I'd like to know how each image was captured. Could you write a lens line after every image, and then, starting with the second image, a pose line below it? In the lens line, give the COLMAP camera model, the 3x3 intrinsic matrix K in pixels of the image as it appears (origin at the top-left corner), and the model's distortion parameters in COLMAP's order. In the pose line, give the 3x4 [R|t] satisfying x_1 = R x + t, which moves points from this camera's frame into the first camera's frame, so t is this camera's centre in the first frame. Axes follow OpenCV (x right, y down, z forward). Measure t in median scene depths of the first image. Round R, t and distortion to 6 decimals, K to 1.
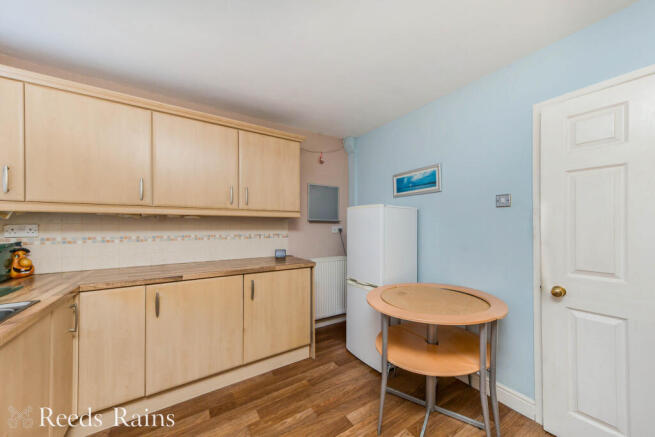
lens RADIAL K [[239.2, 0, 327.5], [0, 239.2, 218.5], [0, 0, 1]] dist [0.000558, 0.000095]
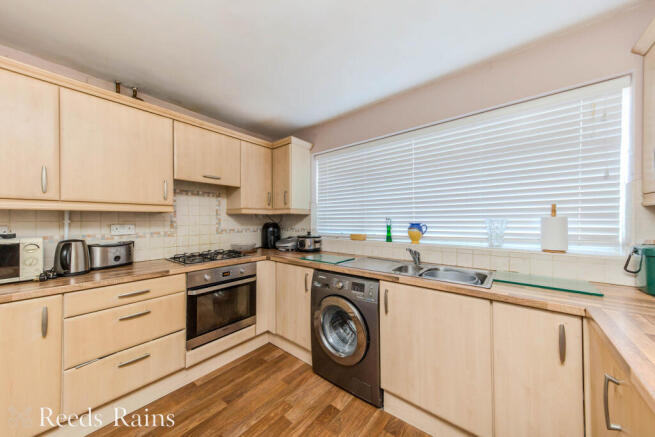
lens RADIAL K [[230.2, 0, 328.0], [0, 230.2, 214.9], [0, 0, 1]] dist [0.000080, -0.000010]
pose [[0.963067, -0.005253, 0.269212, -0.249644], [0.003814, 0.999976, 0.005866, -0.006003], [-0.269236, -0.004623, 0.963063, -0.175395]]
